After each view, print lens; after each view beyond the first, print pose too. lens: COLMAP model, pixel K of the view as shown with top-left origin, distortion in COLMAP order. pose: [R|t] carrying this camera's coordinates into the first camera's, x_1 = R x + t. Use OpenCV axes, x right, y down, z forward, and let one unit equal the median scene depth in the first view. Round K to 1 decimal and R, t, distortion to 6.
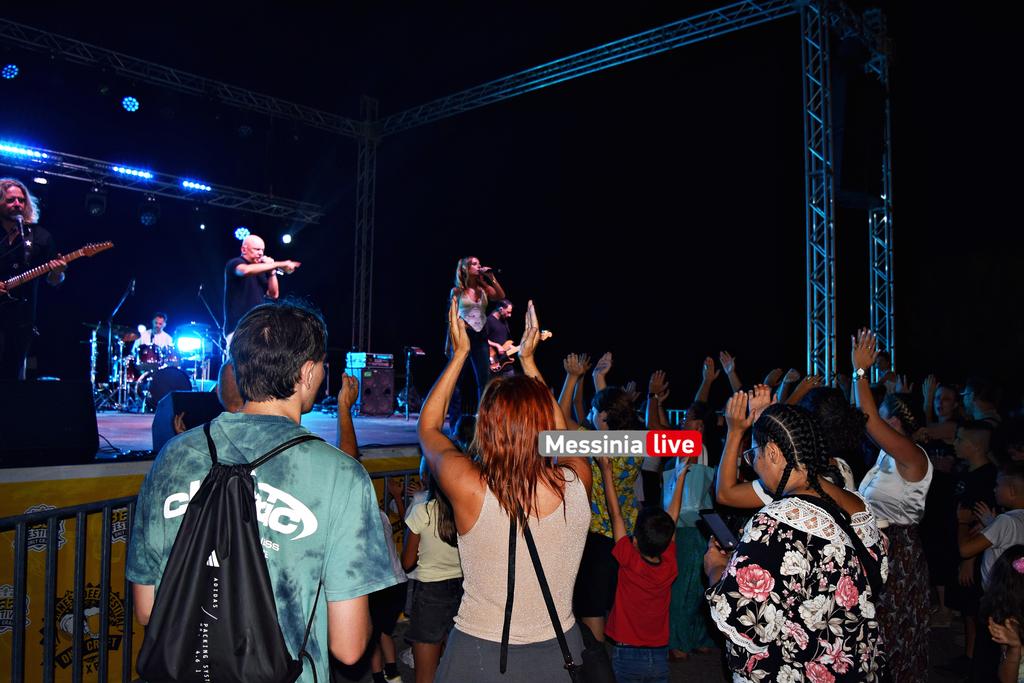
lens RADIAL K [[808.9, 0, 513.1], [0, 808.9, 344.5], [0, 0, 1]] dist [-0.086339, 0.017211]
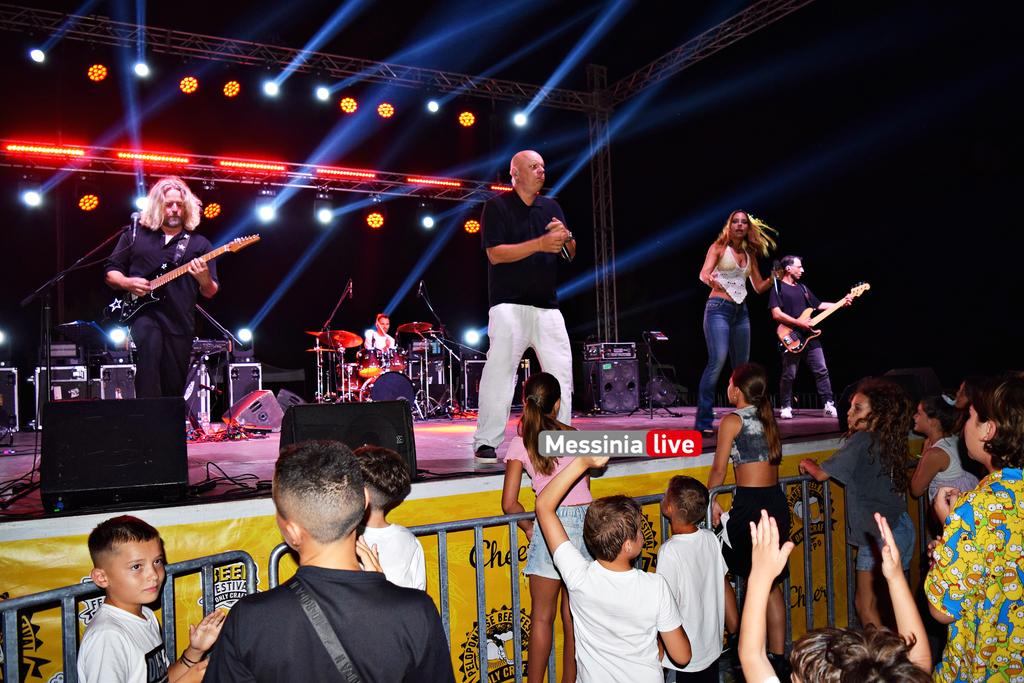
lens RADIAL K [[808.3, 0, 512.0], [0, 808.3, 341.5], [0, 0, 1]] dist [-0.089814, 0.022547]
pose [[0.942526, -0.066887, -0.327370, 0.011342], [0.069085, 0.997599, -0.004925, 0.006574], [0.326913, -0.017974, 0.944883, 0.134040]]
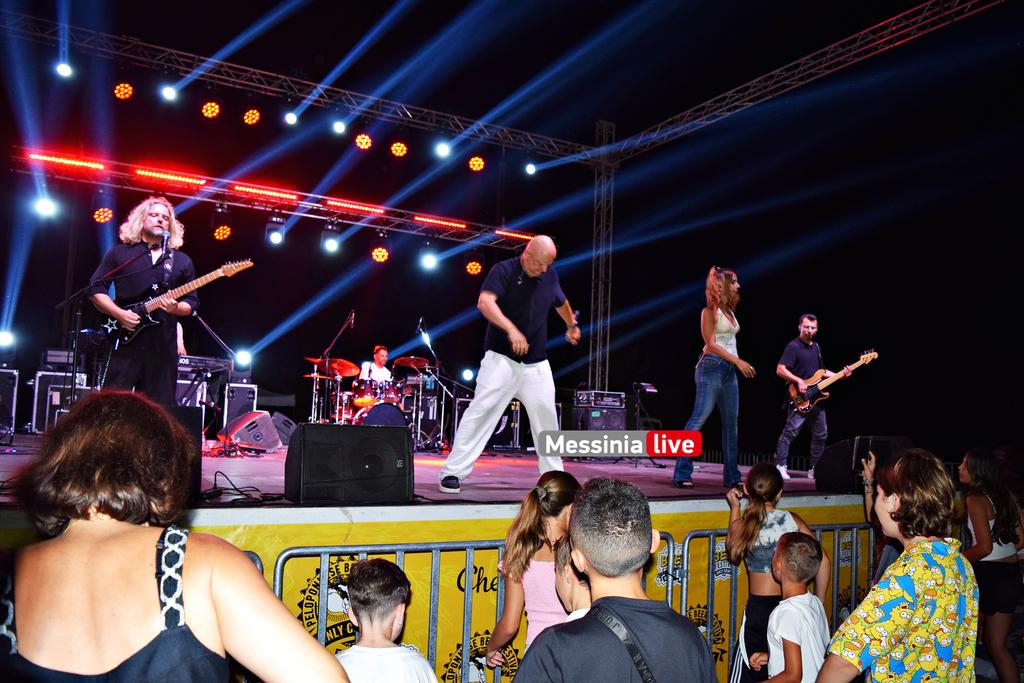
lens RADIAL K [[808.6, 0, 511.0], [0, 808.6, 343.0], [0, 0, 1]] dist [-0.085041, 0.014777]
pose [[0.949039, -0.011651, -0.314944, 0.013743], [-0.006510, 0.998379, -0.056551, 0.008871], [0.315092, 0.055719, 0.947424, 0.111598]]
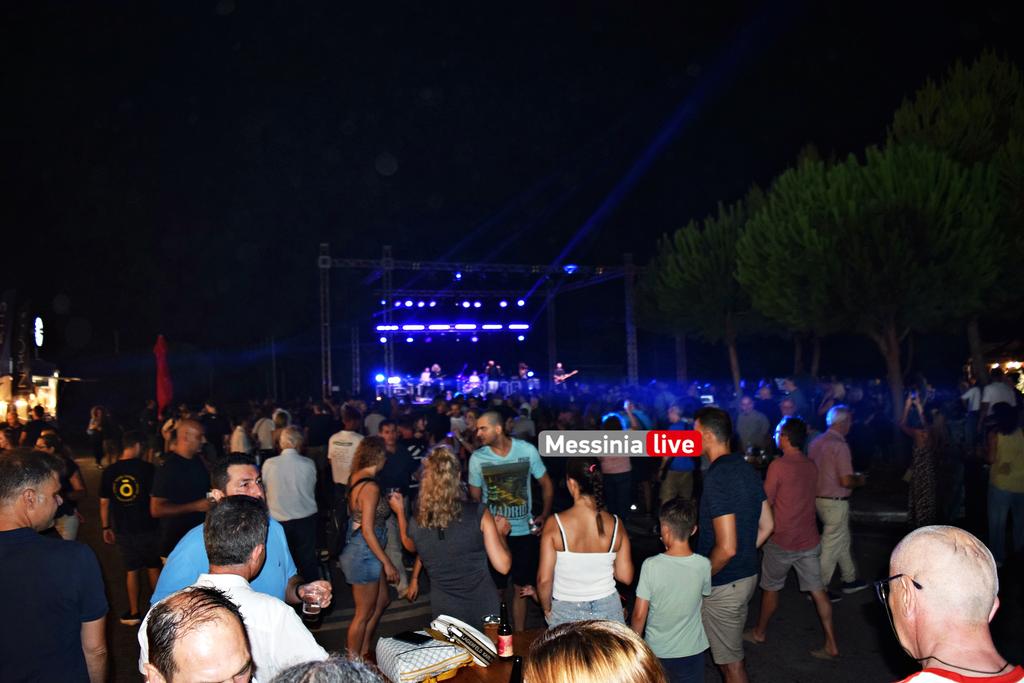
lens RADIAL K [[808.9, 0, 513.1], [0, 808.9, 344.5], [0, 0, 1]] dist [-0.086339, 0.017211]
pose [[0.870738, -0.062678, -0.487736, 1.410965], [0.073096, 0.997322, 0.002330, -0.146939], [0.486284, -0.037680, 0.872988, -1.980833]]
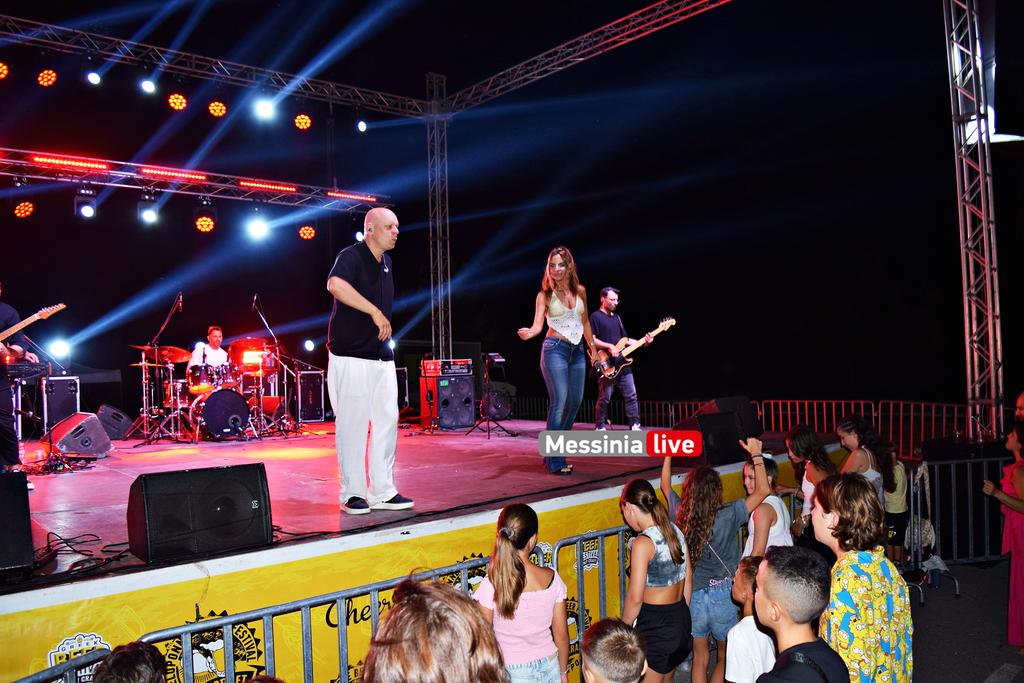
lens RADIAL K [[808.6, 0, 511.0], [0, 808.6, 343.0], [0, 0, 1]] dist [-0.085041, 0.014777]
pose [[0.991213, -0.050604, -0.122212, 0.004205], [0.053975, 0.998243, 0.024430, -0.024768], [0.120761, -0.030811, 0.992203, 0.121843]]
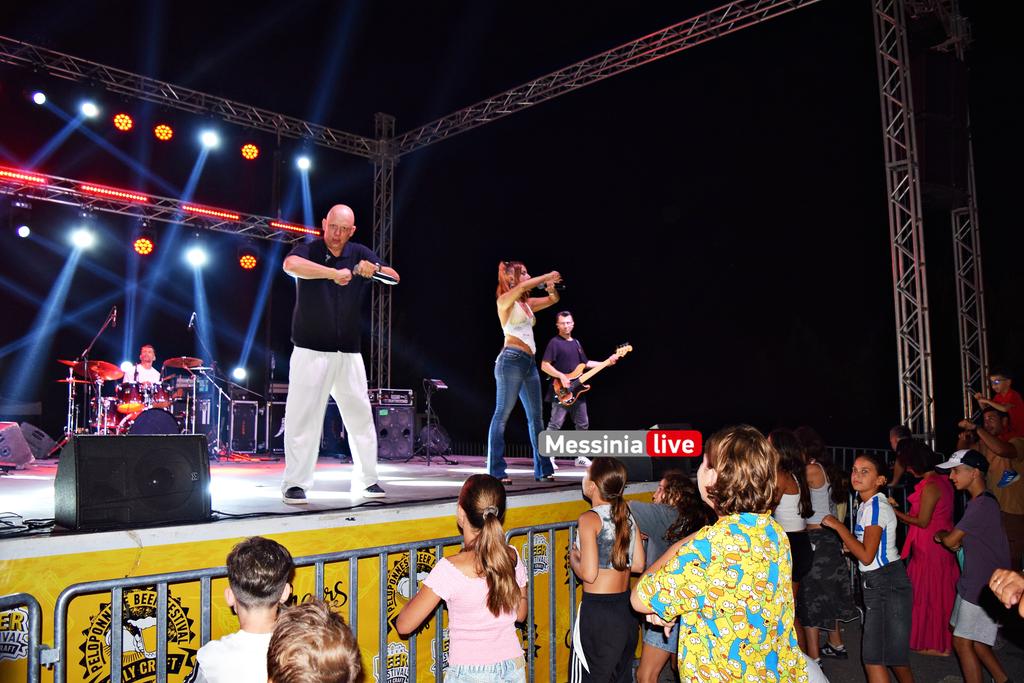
lens RADIAL K [[808.3, 0, 512.0], [0, 808.3, 341.5], [0, 0, 1]] dist [-0.089814, 0.022547]
pose [[0.999038, -0.024728, -0.036203, -0.007345], [0.022817, 0.998372, -0.052271, 0.008481], [0.037437, 0.051395, 0.997976, 0.125802]]
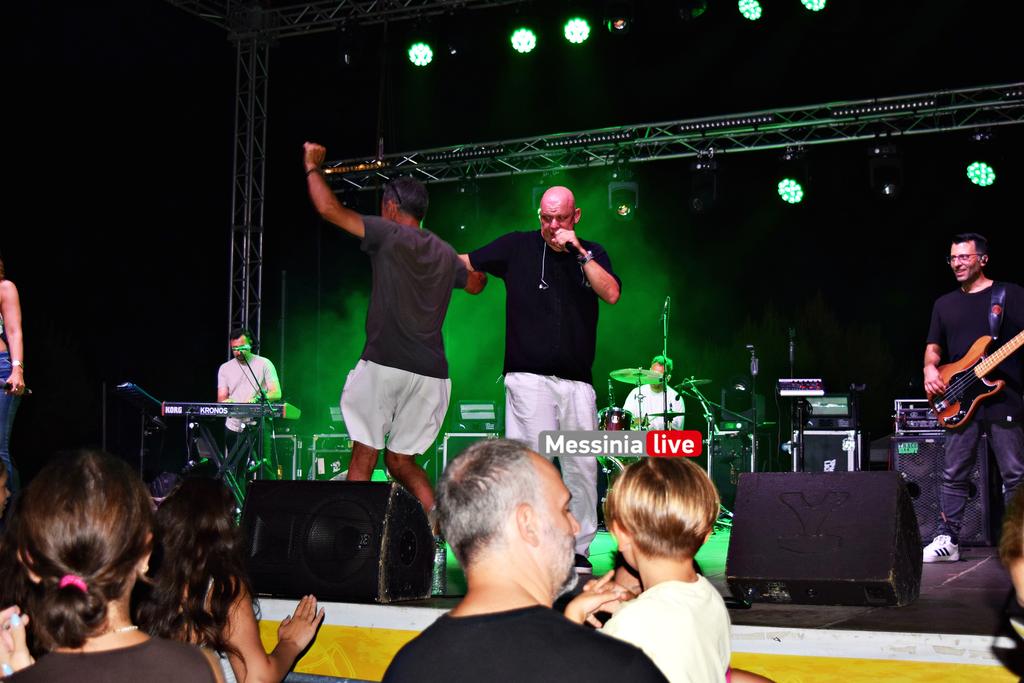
lens RADIAL K [[1347.1, 0, 512.0], [0, 1347.1, 341.5], [0, 0, 1]] dist [-0.033018, -0.031307]
pose [[0.283277, -0.109895, -0.952721, 0.440244], [0.049370, 0.993767, -0.099950, 0.040278], [0.957767, -0.018722, 0.286936, 0.578348]]
